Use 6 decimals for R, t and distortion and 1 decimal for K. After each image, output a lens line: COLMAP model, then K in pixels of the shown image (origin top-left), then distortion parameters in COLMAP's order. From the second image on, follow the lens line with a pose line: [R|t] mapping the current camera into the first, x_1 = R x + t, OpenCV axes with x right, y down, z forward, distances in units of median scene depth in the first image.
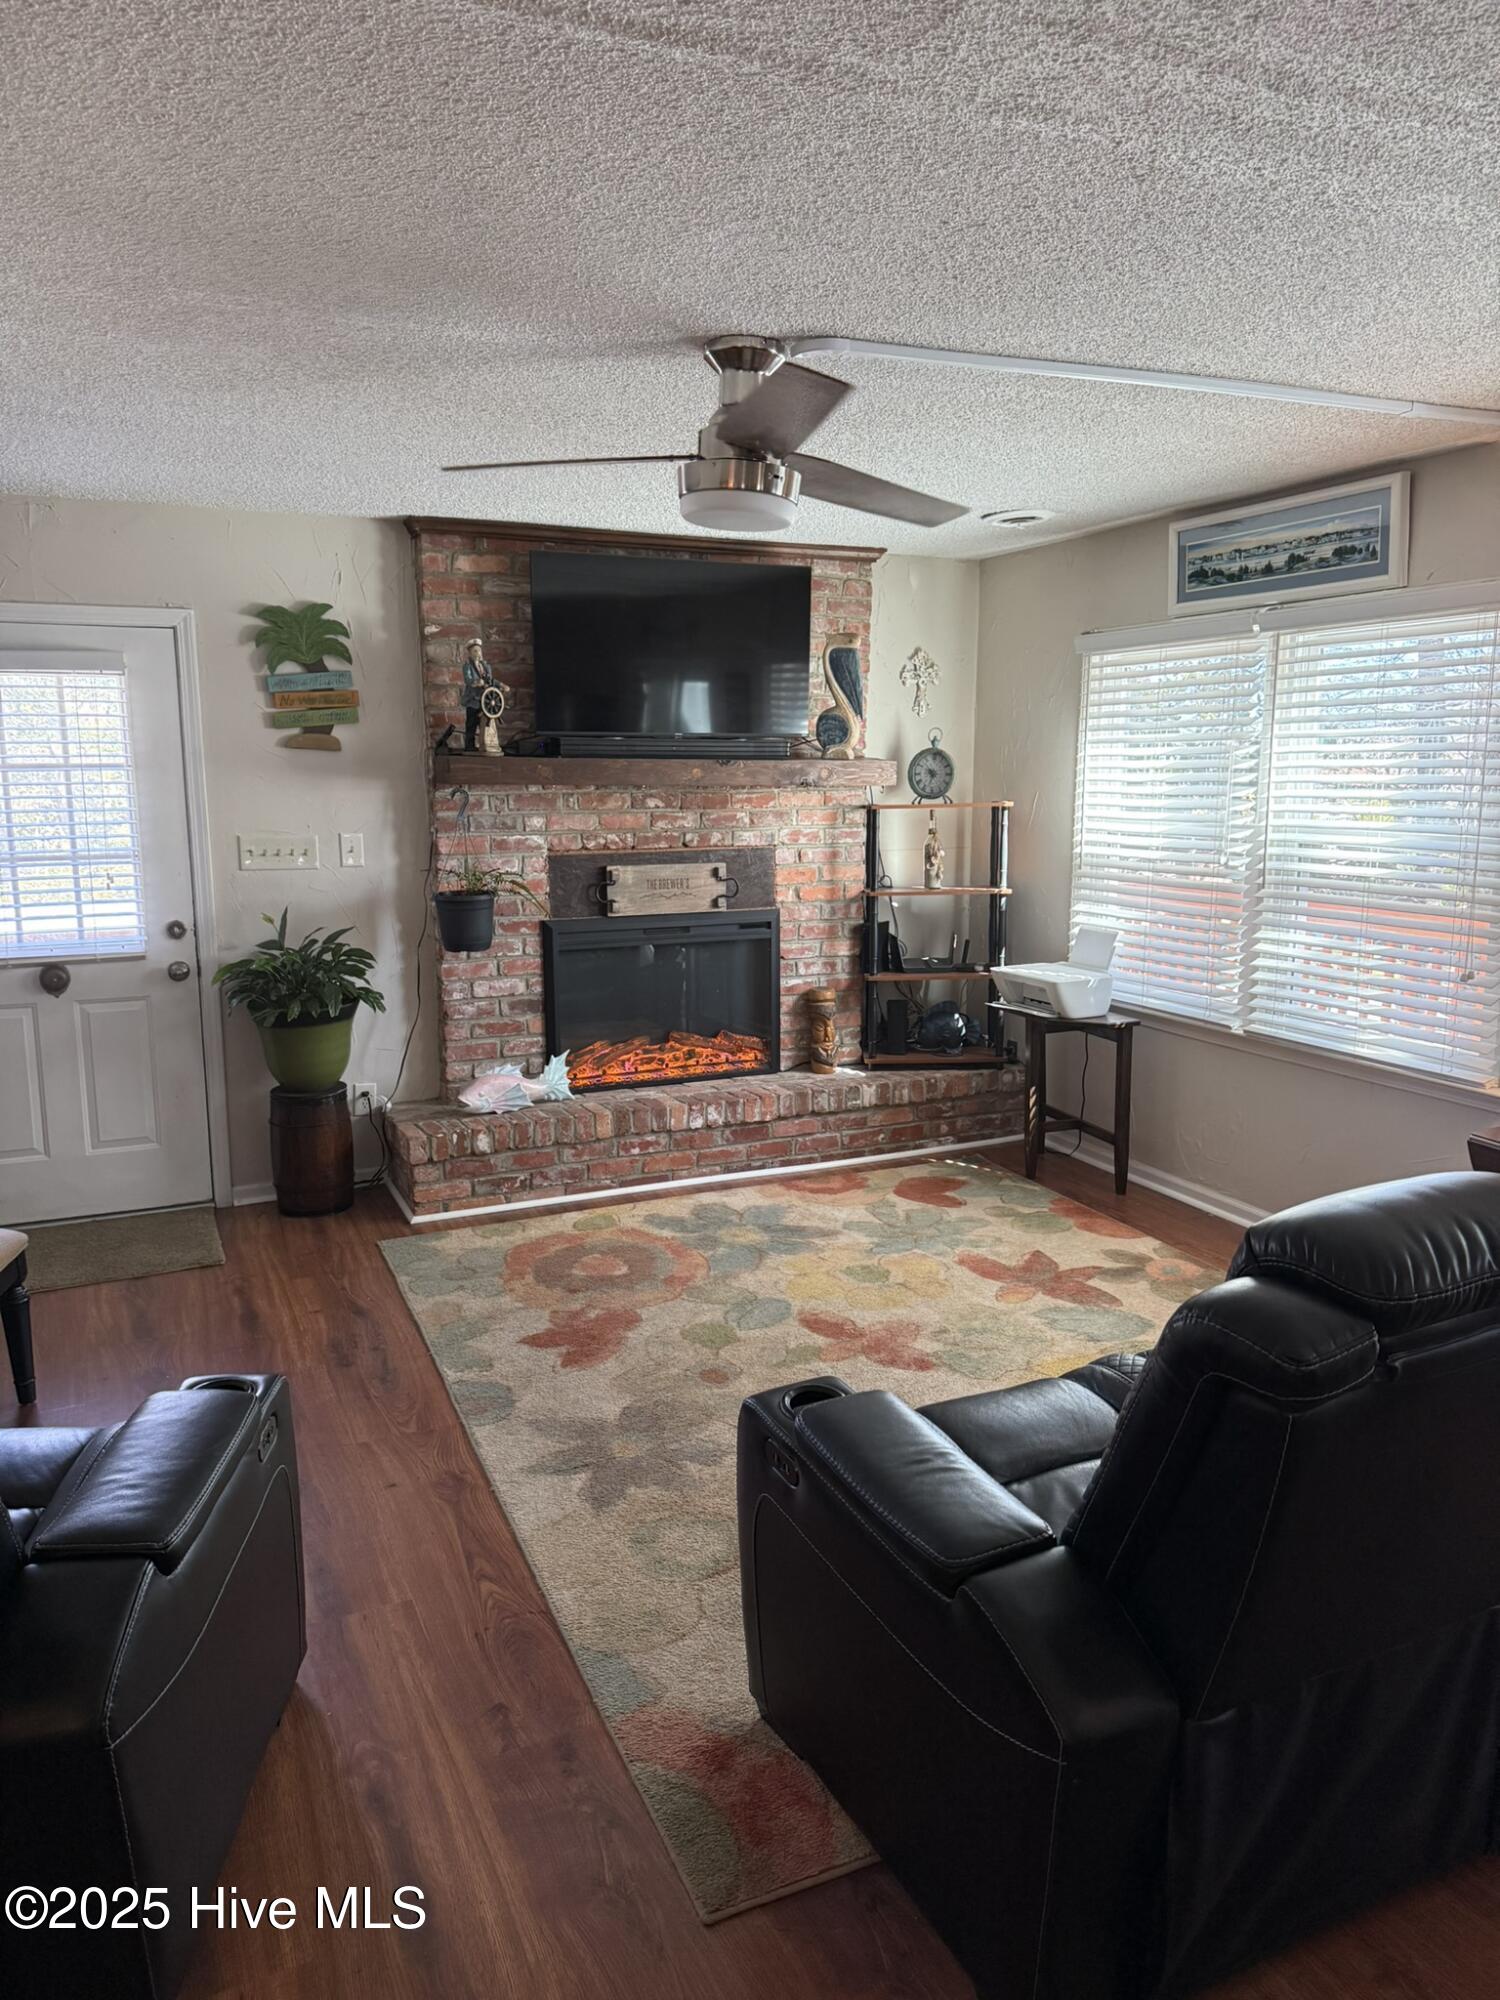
lens RADIAL K [[1399.0, 0, 747.6], [0, 1399.0, 997.5], [0, 0, 1]] dist [0.060846, -0.080130]
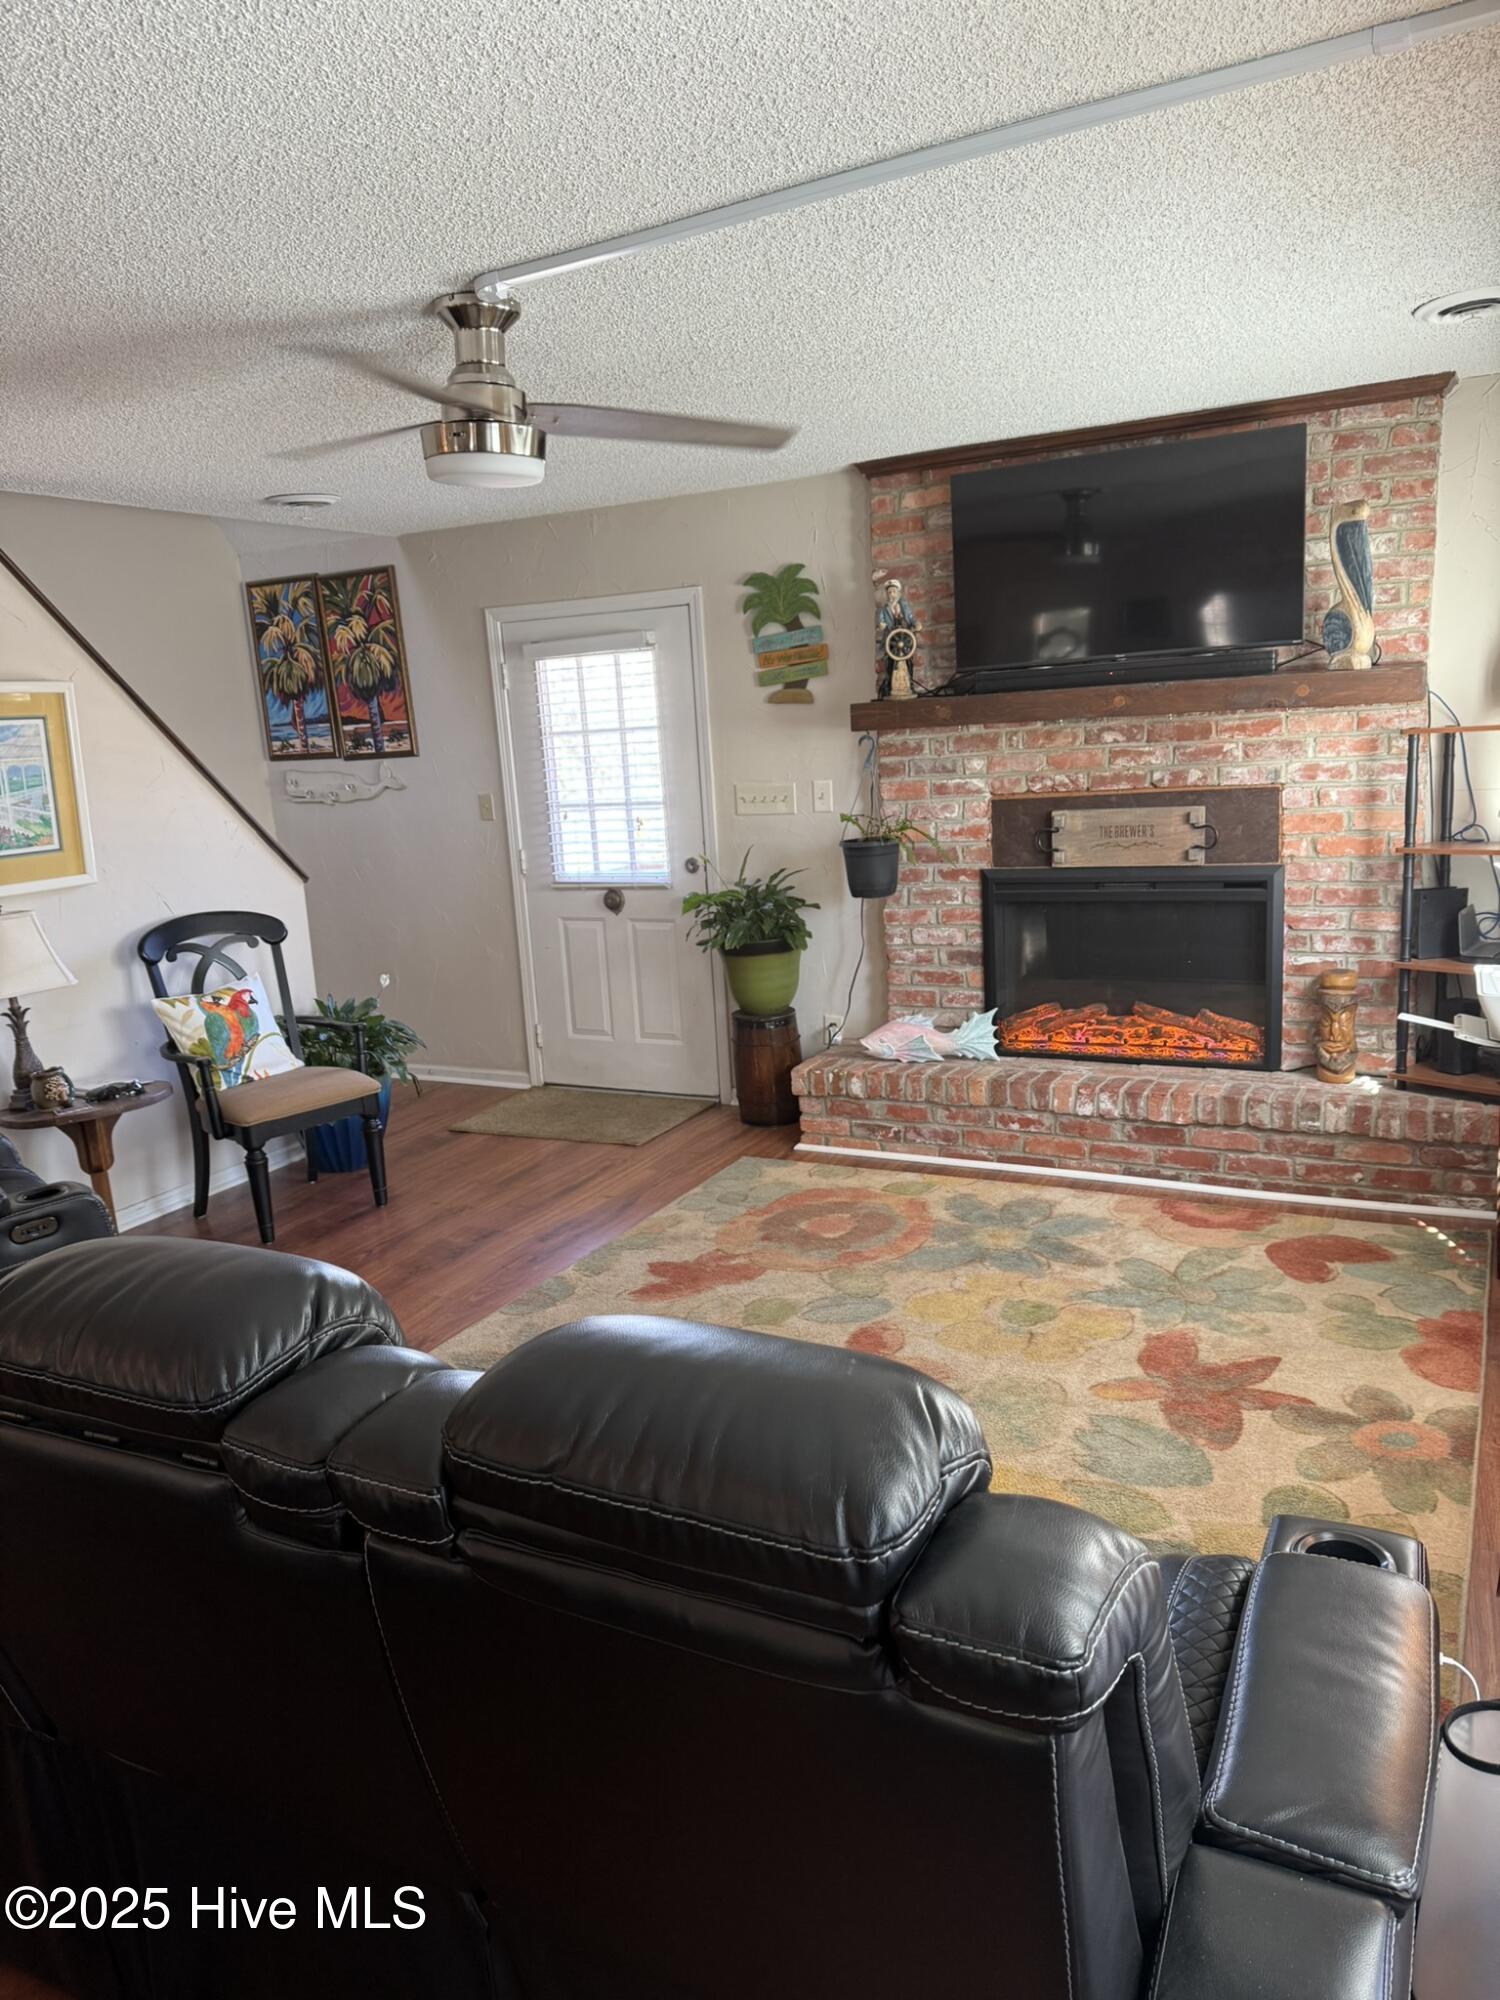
lens RADIAL K [[1399.0, 0, 739.3], [0, 1399.0, 996.5], [0, 0, 1]] dist [0.060846, -0.080130]
pose [[0.596513, 0.114180, -0.794440, 0.539831], [-0.070330, 0.993458, 0.089975, -0.044845], [0.799516, 0.002202, 0.600640, 0.314087]]
